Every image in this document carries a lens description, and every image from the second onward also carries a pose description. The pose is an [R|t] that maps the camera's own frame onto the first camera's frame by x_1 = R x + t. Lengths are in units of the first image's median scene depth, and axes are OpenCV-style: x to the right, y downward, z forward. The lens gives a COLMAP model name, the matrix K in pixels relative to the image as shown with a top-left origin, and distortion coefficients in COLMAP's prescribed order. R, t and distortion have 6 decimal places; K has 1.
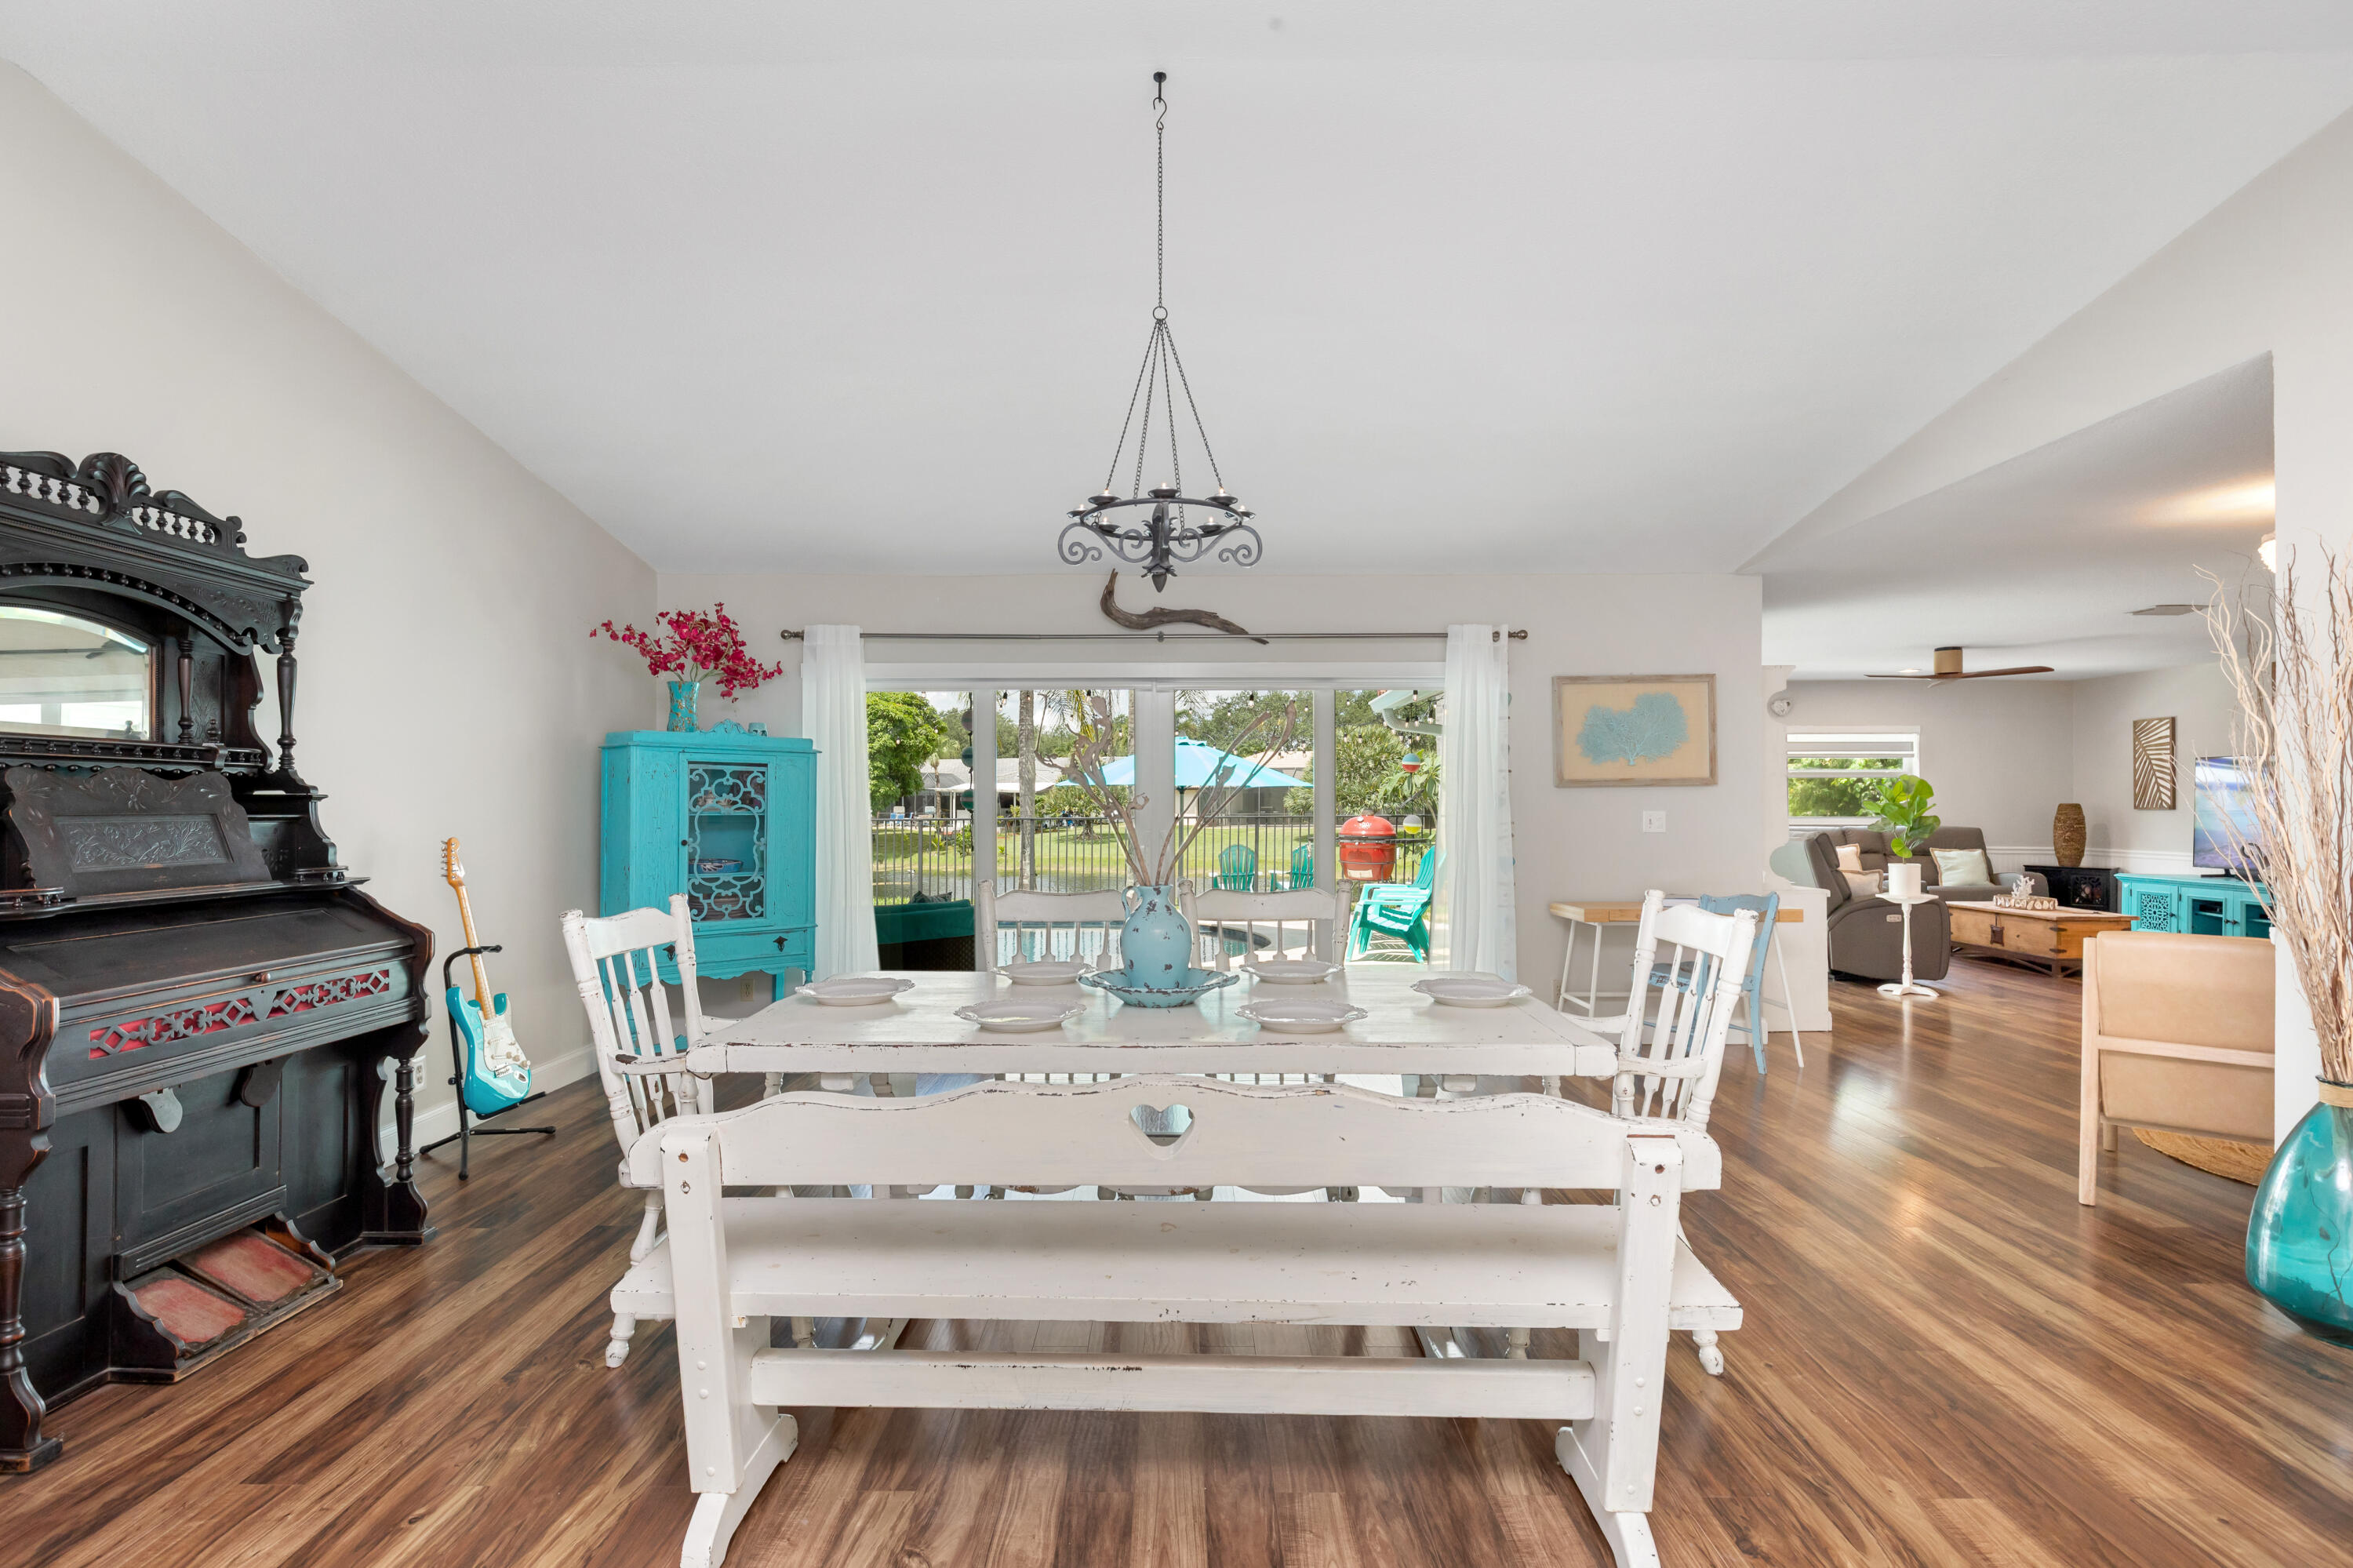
lens RADIAL K [[1132.9, 0, 1154.5], [0, 1132.9, 795.1], [0, 0, 1]] dist [-0.009889, -0.000131]
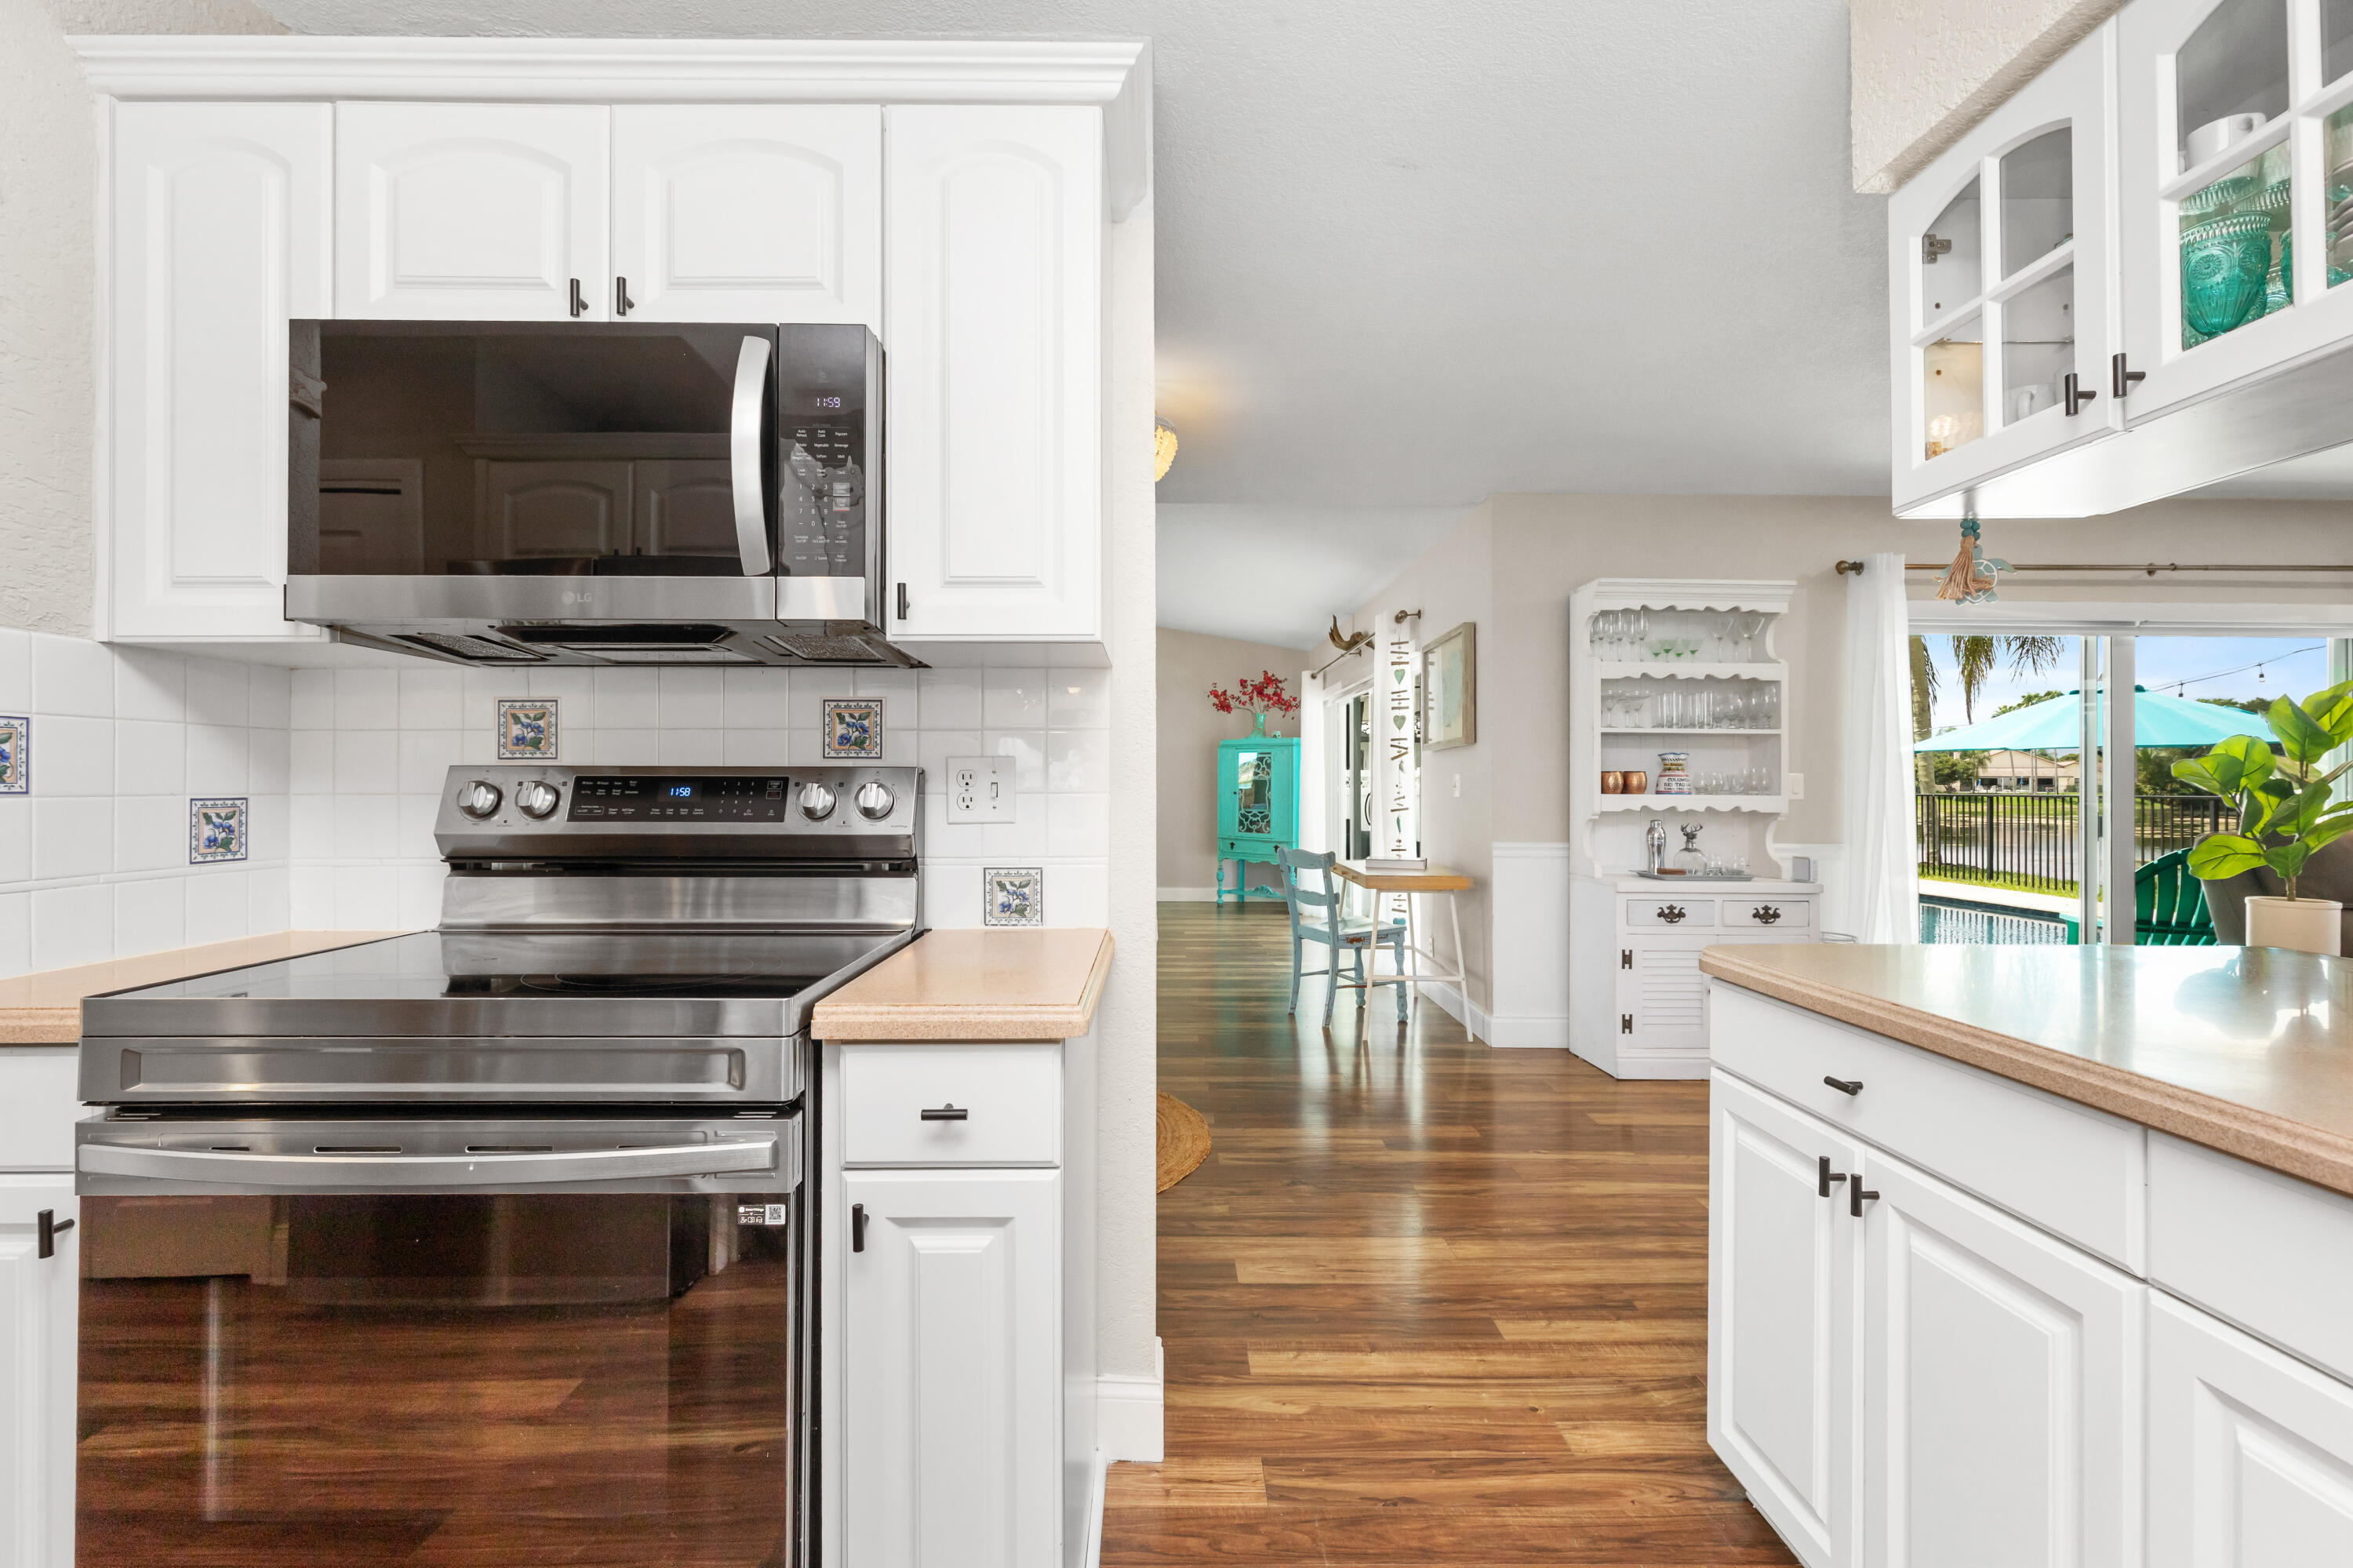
lens RADIAL K [[1067.3, 0, 1169.4], [0, 1067.3, 777.9], [0, 0, 1]] dist [0.002391, -0.000868]
pose [[0.031030, -0.004549, -0.999508, 1.456511], [0.003395, 0.999984, -0.004446, 0.023281], [0.999513, -0.003255, 0.031045, 0.796707]]
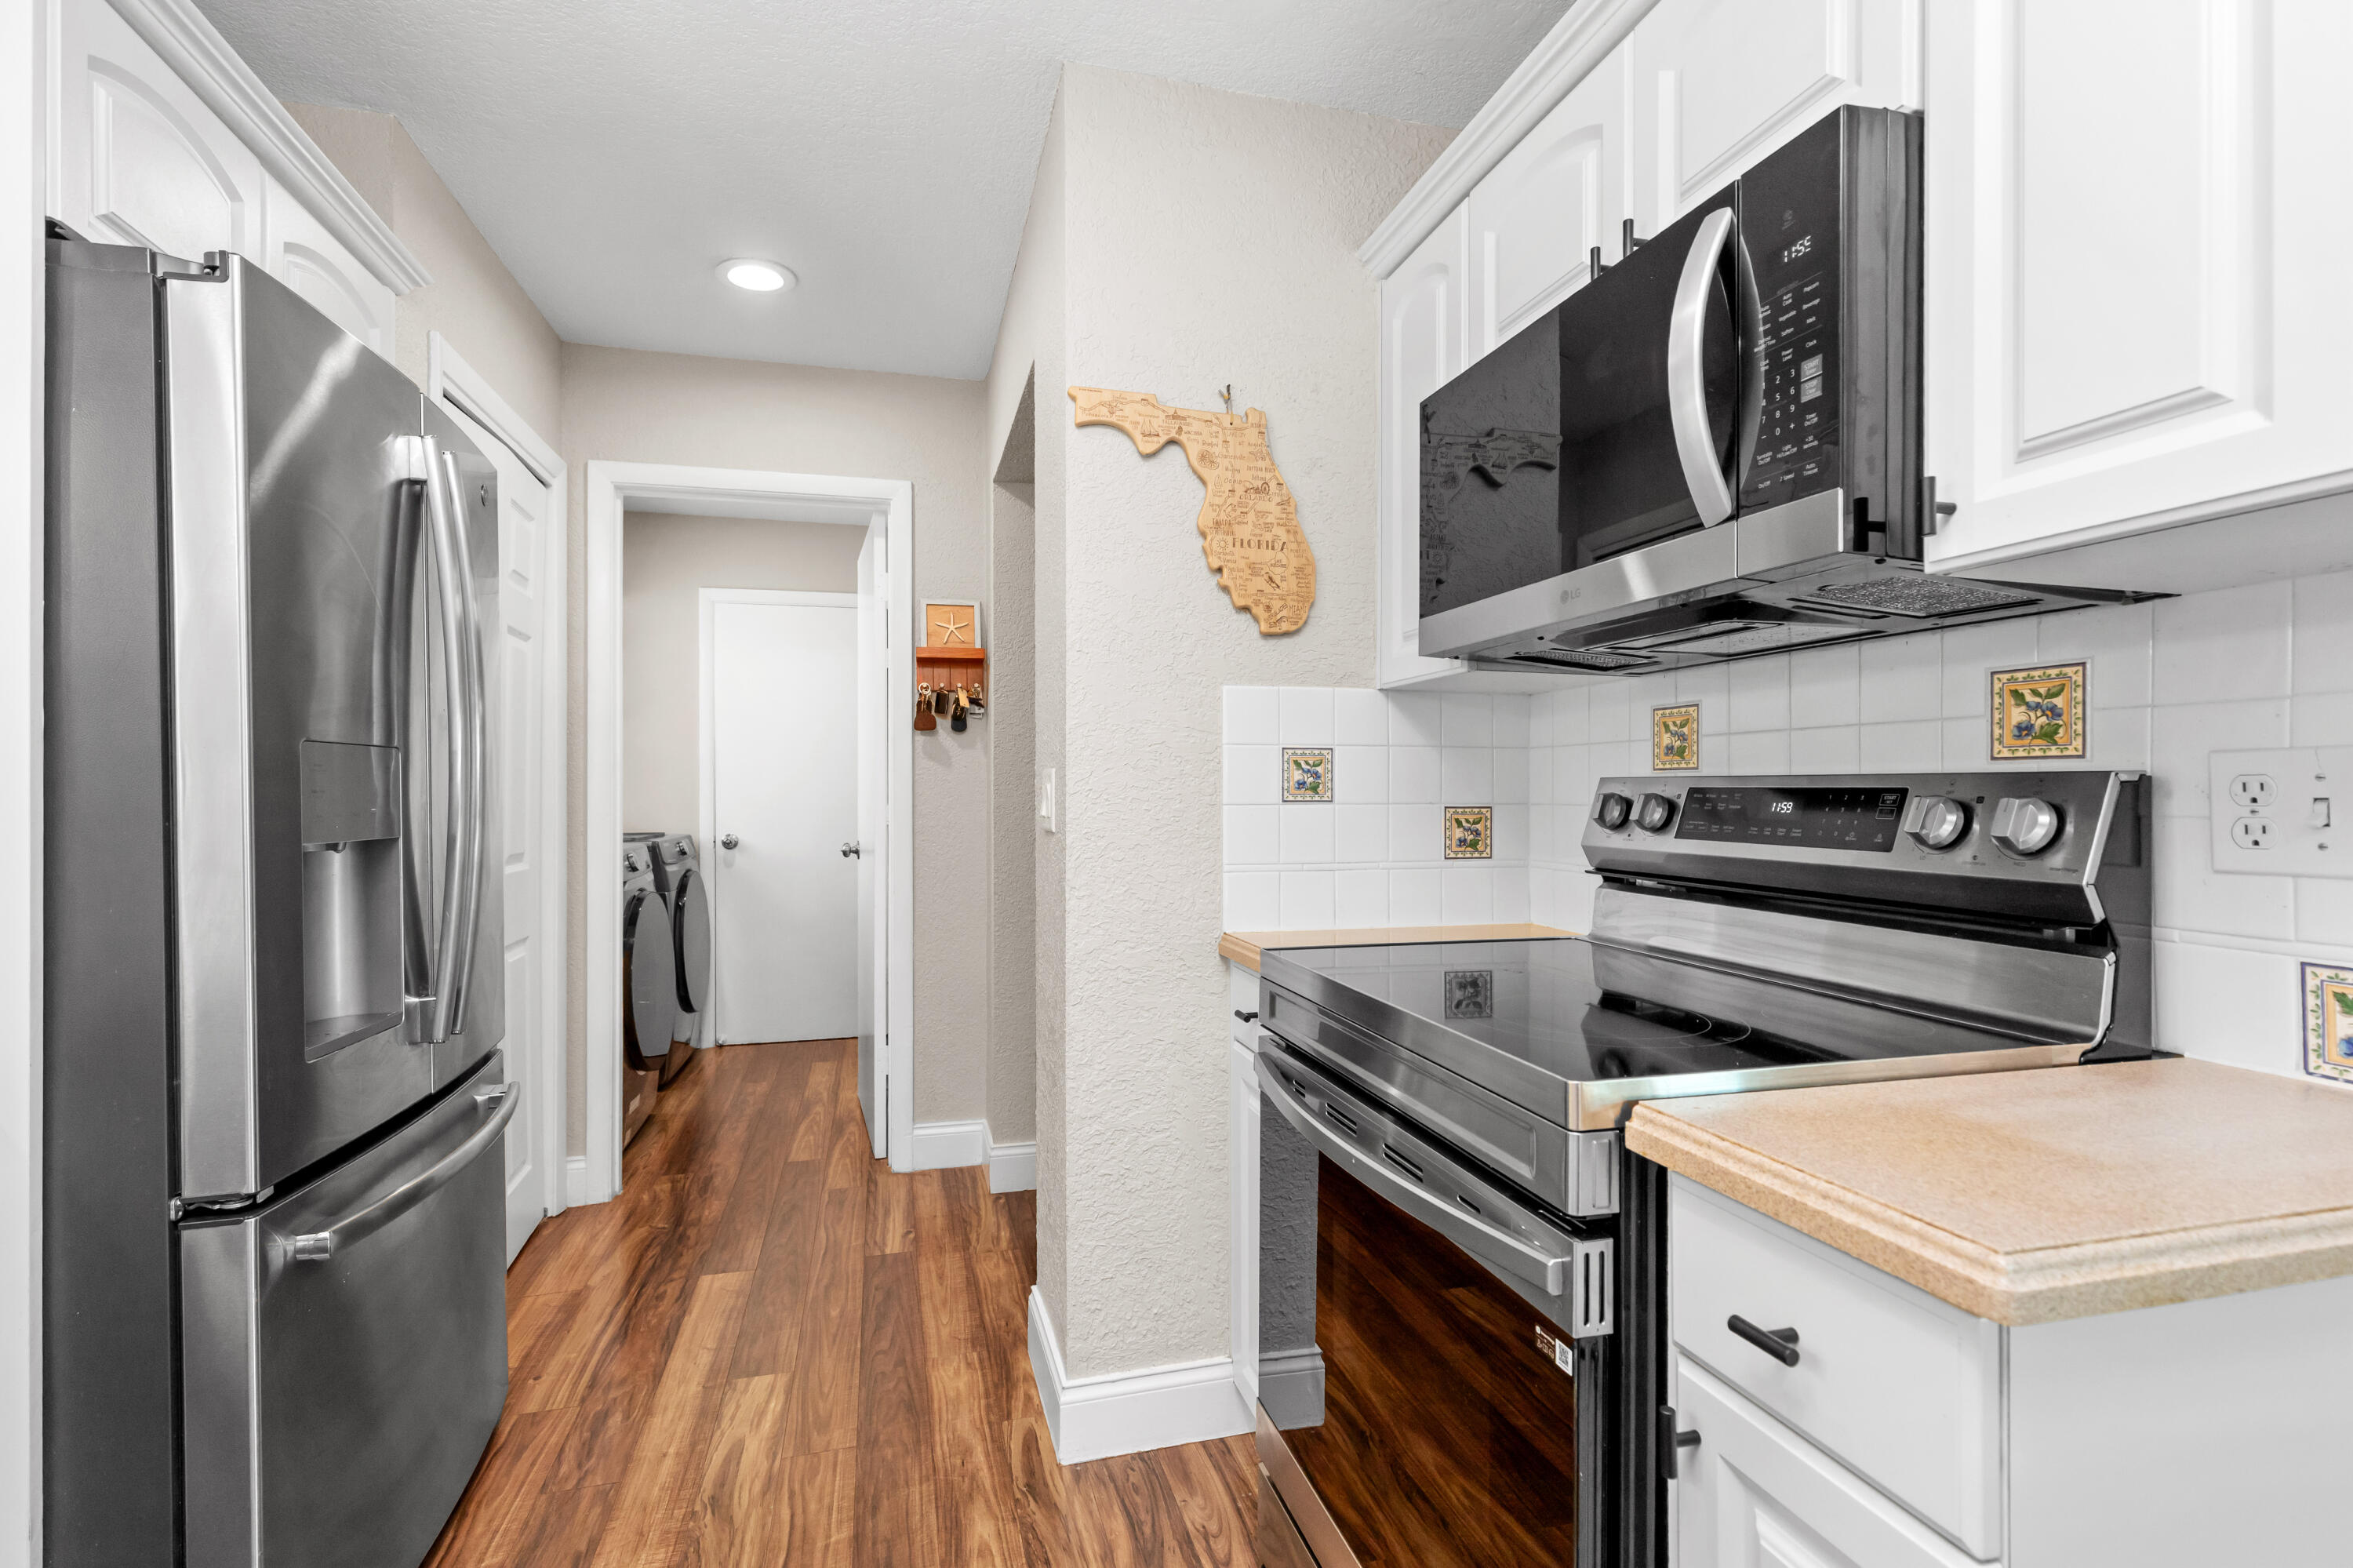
lens RADIAL K [[1075.5, 0, 1165.0], [0, 1075.5, 789.5], [0, 0, 1]] dist [0.010577, -0.000954]
pose [[-0.962267, 0.001368, -0.272103, 1.344080], [0.002450, 0.999990, -0.003634, 0.021834], [0.272095, -0.004163, -0.962261, 0.869921]]
